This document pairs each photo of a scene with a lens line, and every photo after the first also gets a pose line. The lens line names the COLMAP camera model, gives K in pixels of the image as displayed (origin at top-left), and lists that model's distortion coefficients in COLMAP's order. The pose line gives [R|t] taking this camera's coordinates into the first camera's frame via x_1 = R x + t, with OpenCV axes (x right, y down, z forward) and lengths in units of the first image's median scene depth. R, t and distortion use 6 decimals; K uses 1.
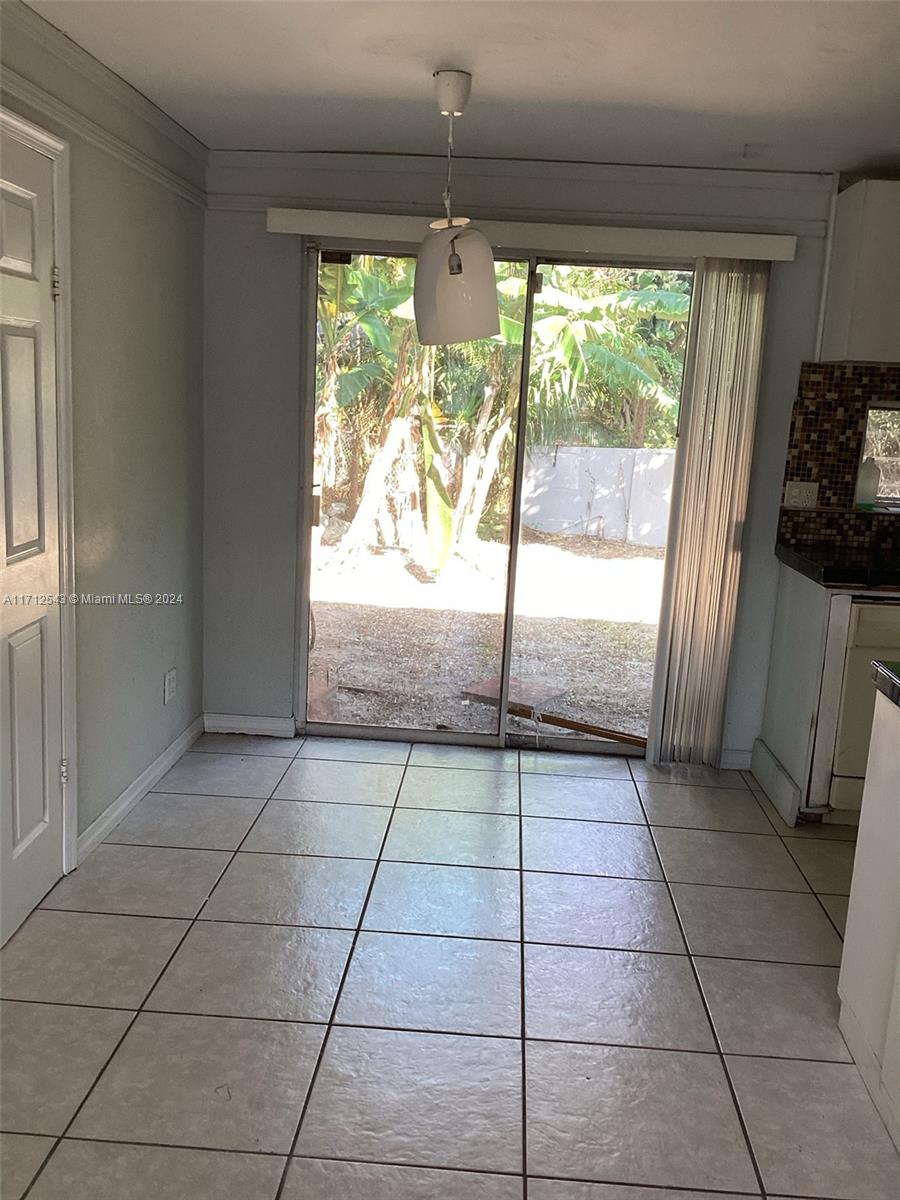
lens RADIAL K [[1083.1, 0, 448.2], [0, 1083.1, 602.3], [0, 0, 1]] dist [0.072721, -0.102903]
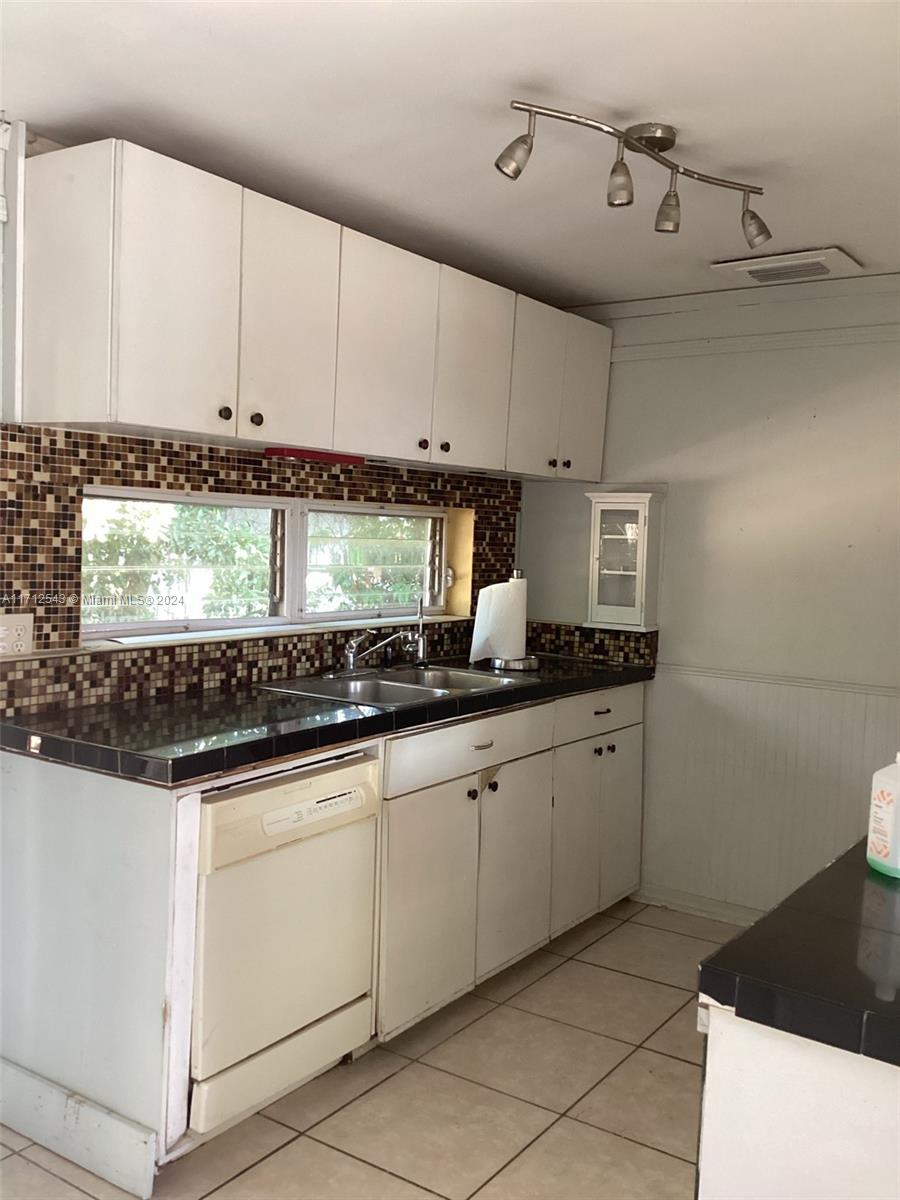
lens RADIAL K [[1082.9, 0, 455.8], [0, 1082.9, 605.1], [0, 0, 1]] dist [0.090227, -0.162633]
pose [[0.509390, -0.089032, 0.855918, -0.073328], [0.145642, 0.989204, 0.016219, -0.088988], [-0.848121, 0.116396, 0.516858, 0.469451]]
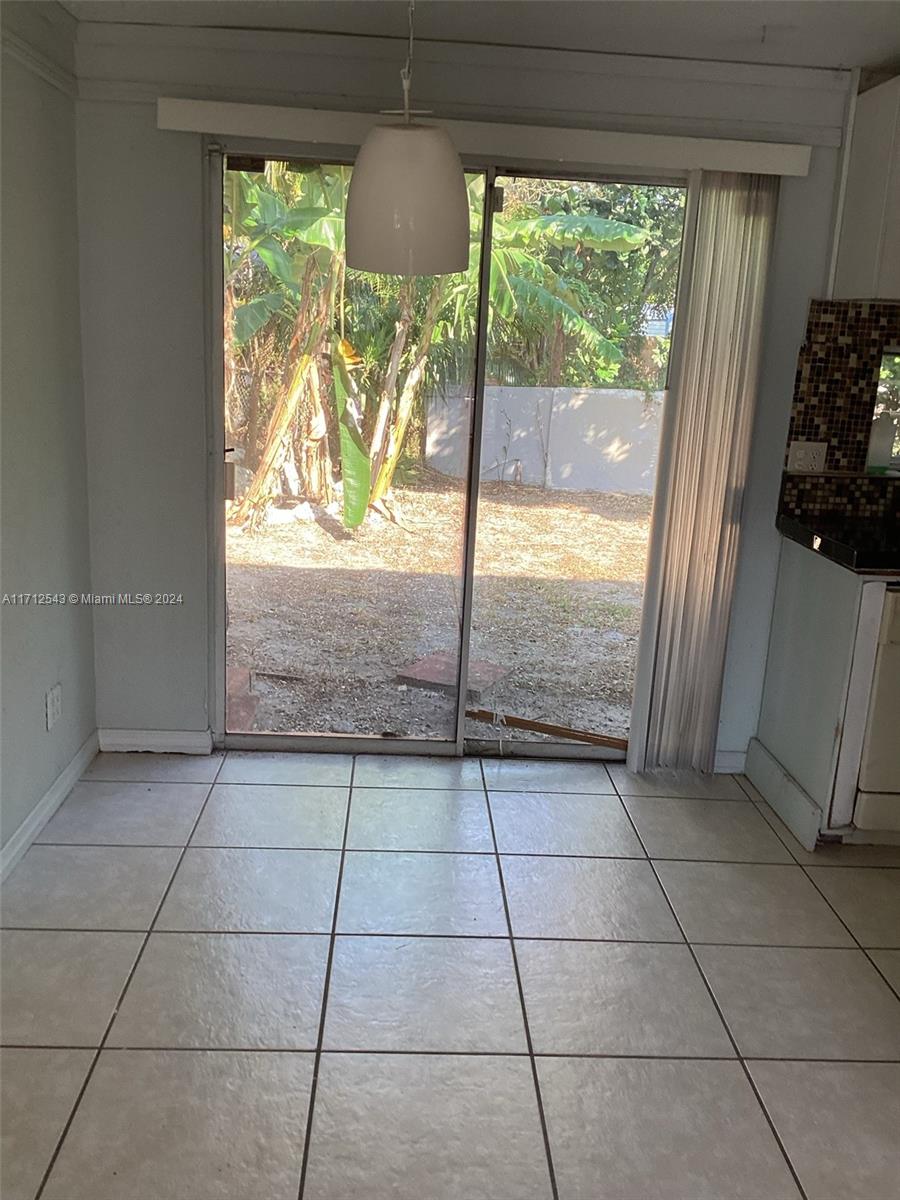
lens RADIAL K [[1082.9, 0, 455.8], [0, 1082.9, 605.1], [0, 0, 1]] dist [0.090227, -0.162633]
pose [[0.994572, -0.026079, 0.100733, -0.039673], [0.019753, 0.997800, 0.063290, -0.042441], [-0.102162, -0.060957, 0.992898, 0.171155]]
